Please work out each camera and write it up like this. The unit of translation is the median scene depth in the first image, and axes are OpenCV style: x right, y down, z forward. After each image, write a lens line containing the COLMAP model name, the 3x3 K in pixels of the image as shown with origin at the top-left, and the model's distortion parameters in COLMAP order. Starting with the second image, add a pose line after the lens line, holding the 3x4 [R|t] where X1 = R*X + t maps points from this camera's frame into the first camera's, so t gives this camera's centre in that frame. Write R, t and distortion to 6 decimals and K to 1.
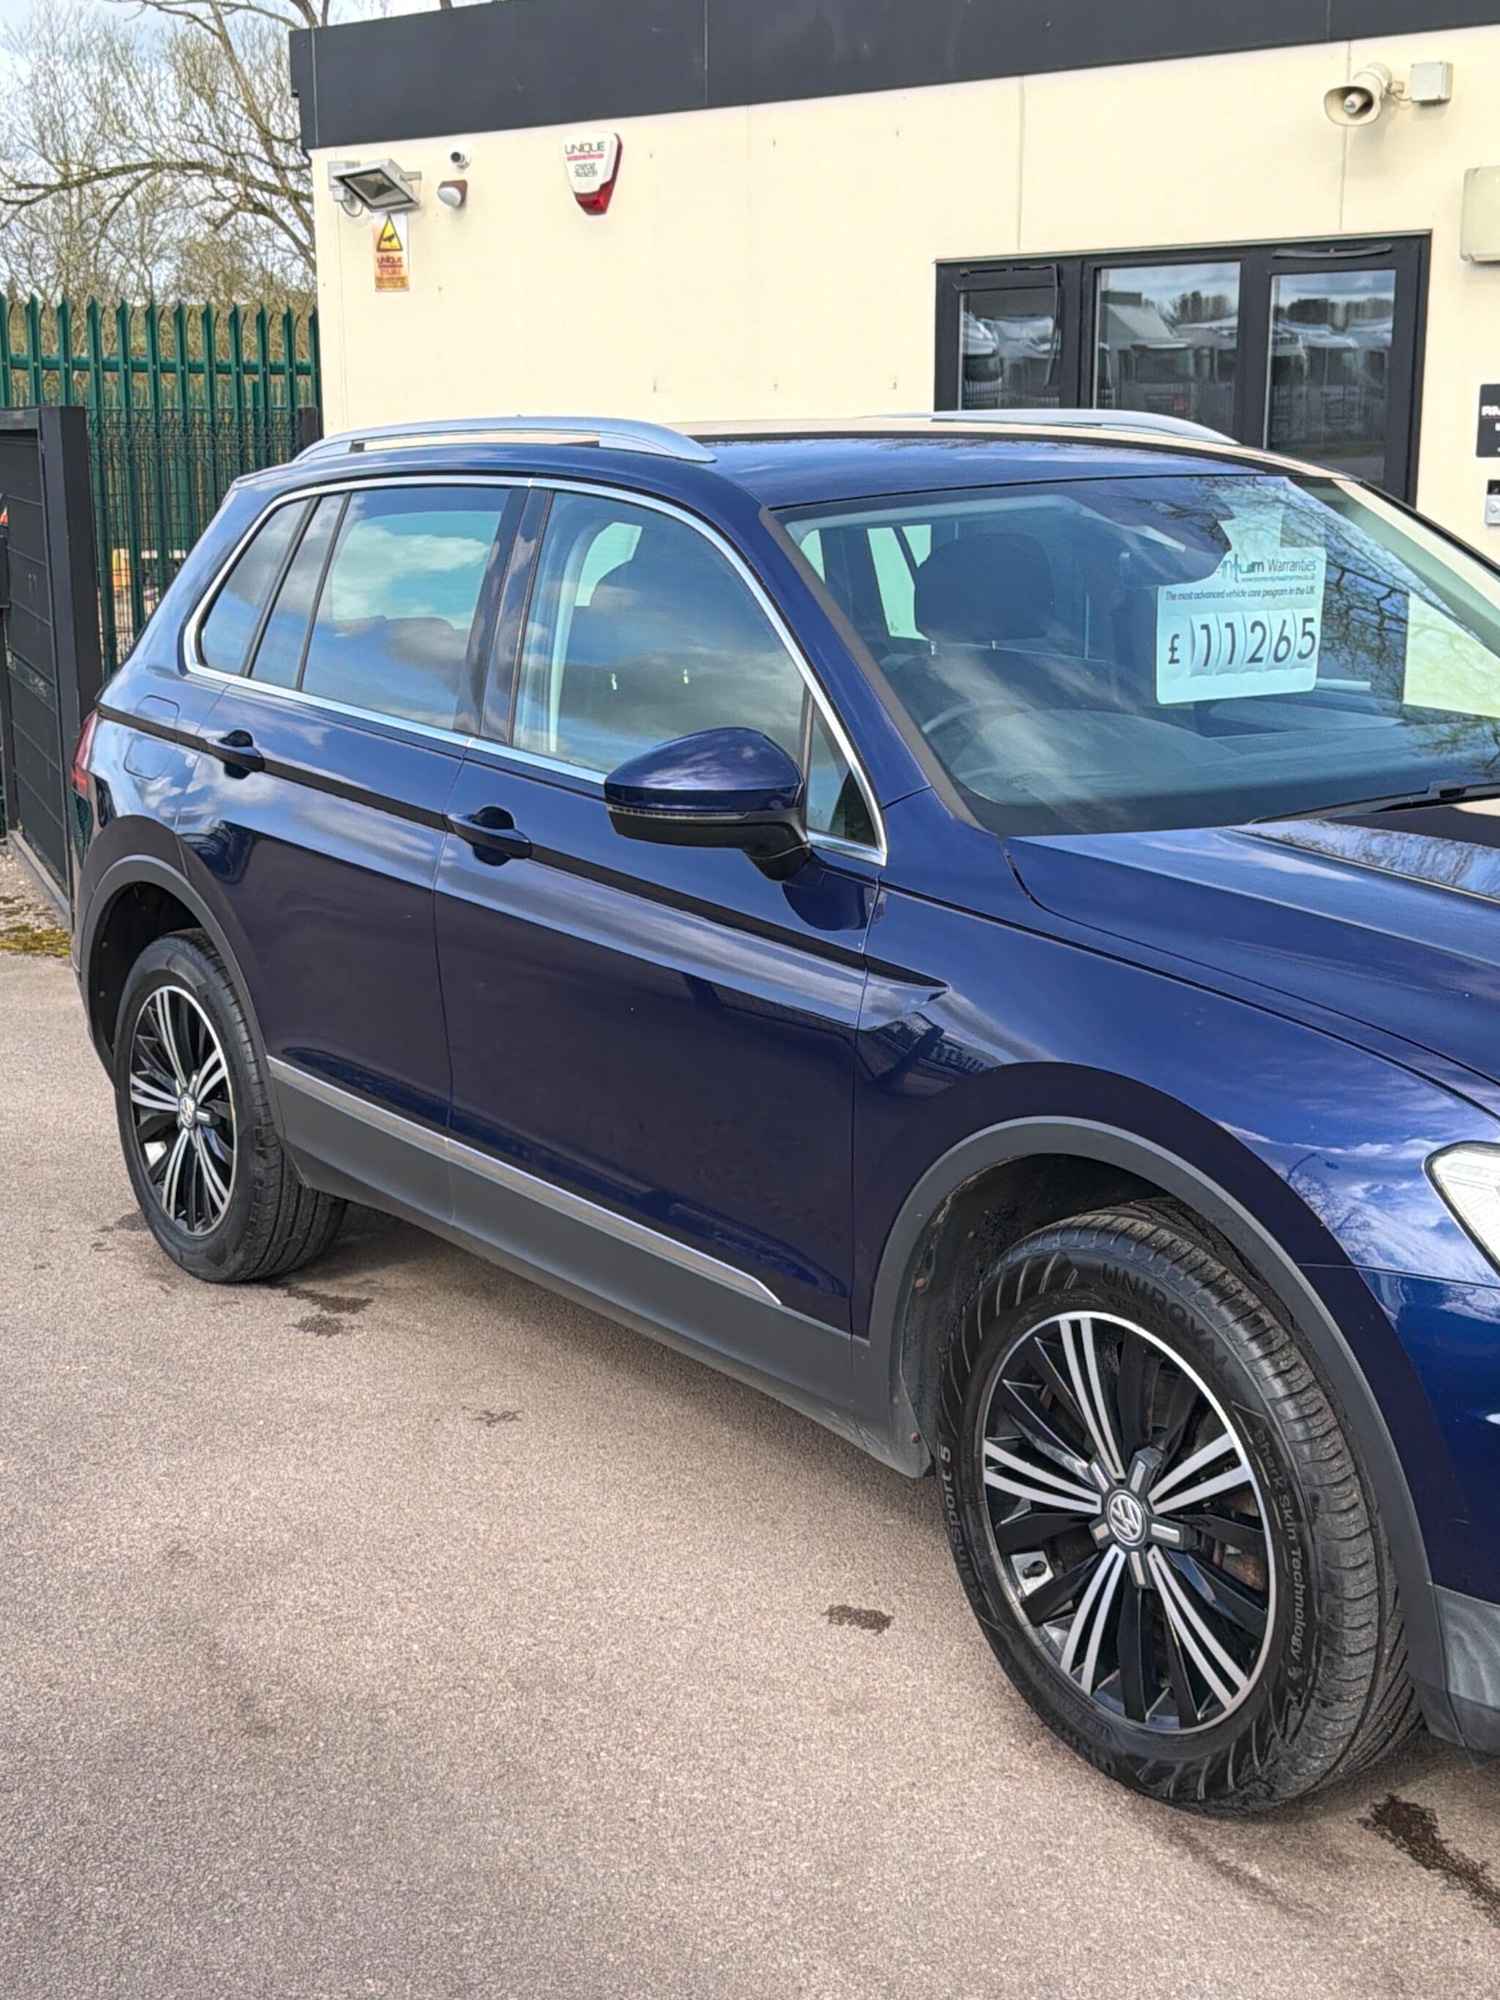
lens RADIAL K [[2653.1, 0, 760.5], [0, 2653.1, 1035.9], [0, 0, 1]] dist [0.086029, 0.006570]
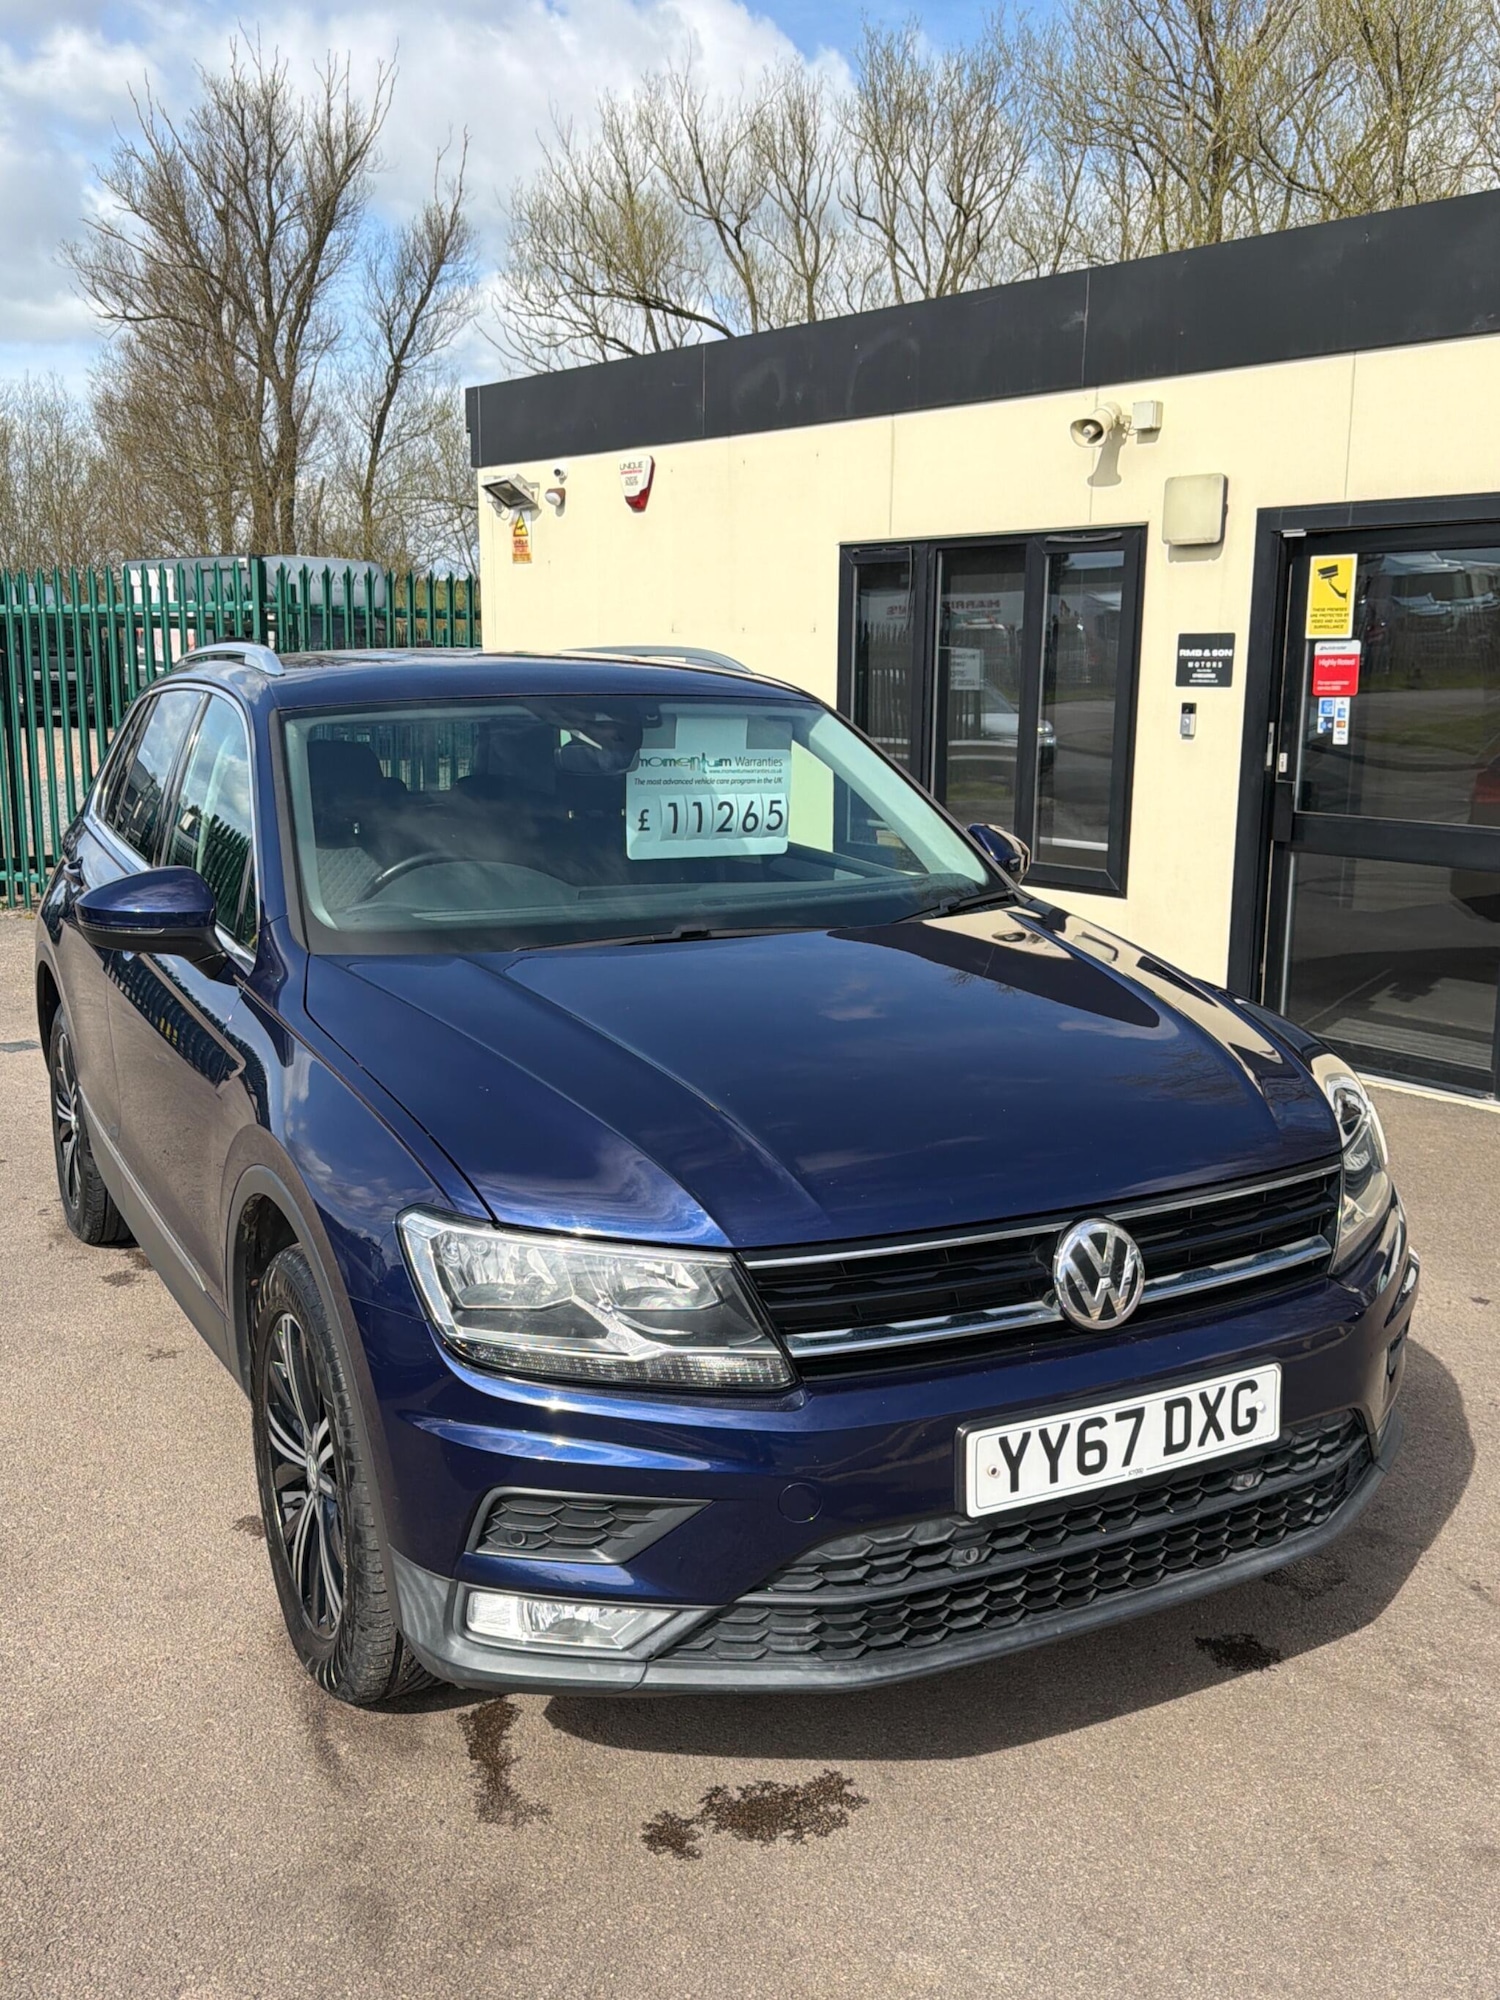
lens RADIAL K [[1813.6, 0, 740.7], [0, 1813.6, 1007.8], [0, 0, 1]] dist [0.147460, -0.275544]
pose [[0.988969, 0.039872, -0.142653, 0.328087], [-0.044888, 0.998476, -0.032117, -0.020306], [0.141155, 0.038166, 0.989252, 0.082844]]
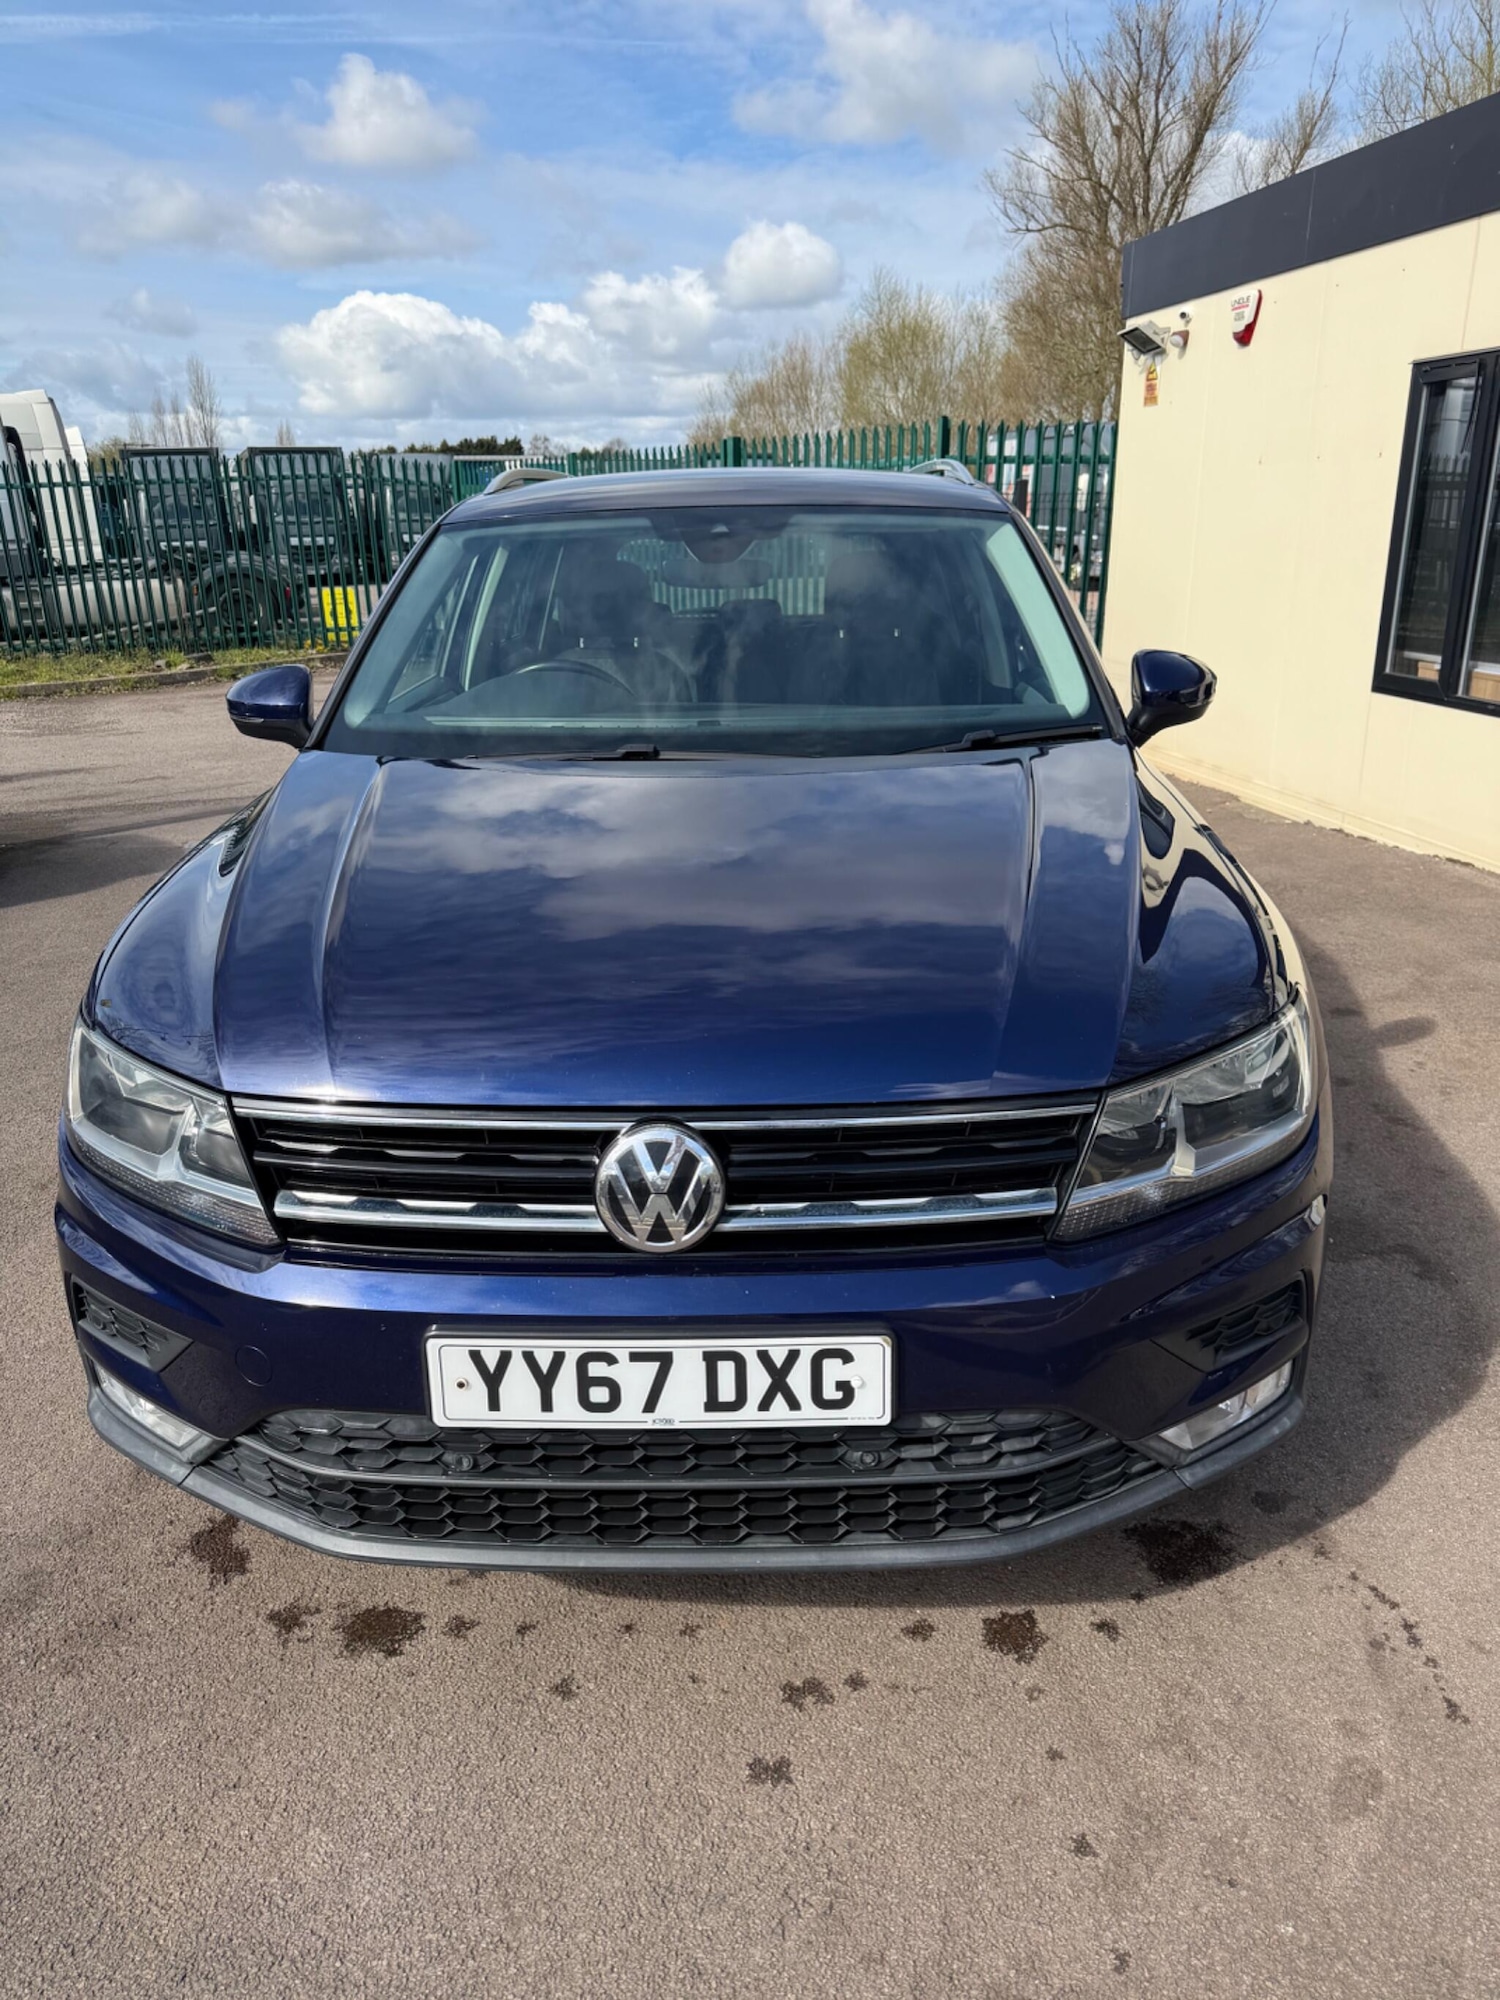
lens RADIAL K [[1424.9, 0, 742.8], [0, 1424.9, 983.3], [0, 0, 1]] dist [0.049298, -0.055077]
pose [[0.791791, 0.188095, -0.581109, 0.576764], [-0.130468, 0.981528, 0.139934, -0.067282], [0.596695, -0.034982, 0.801705, 0.370124]]
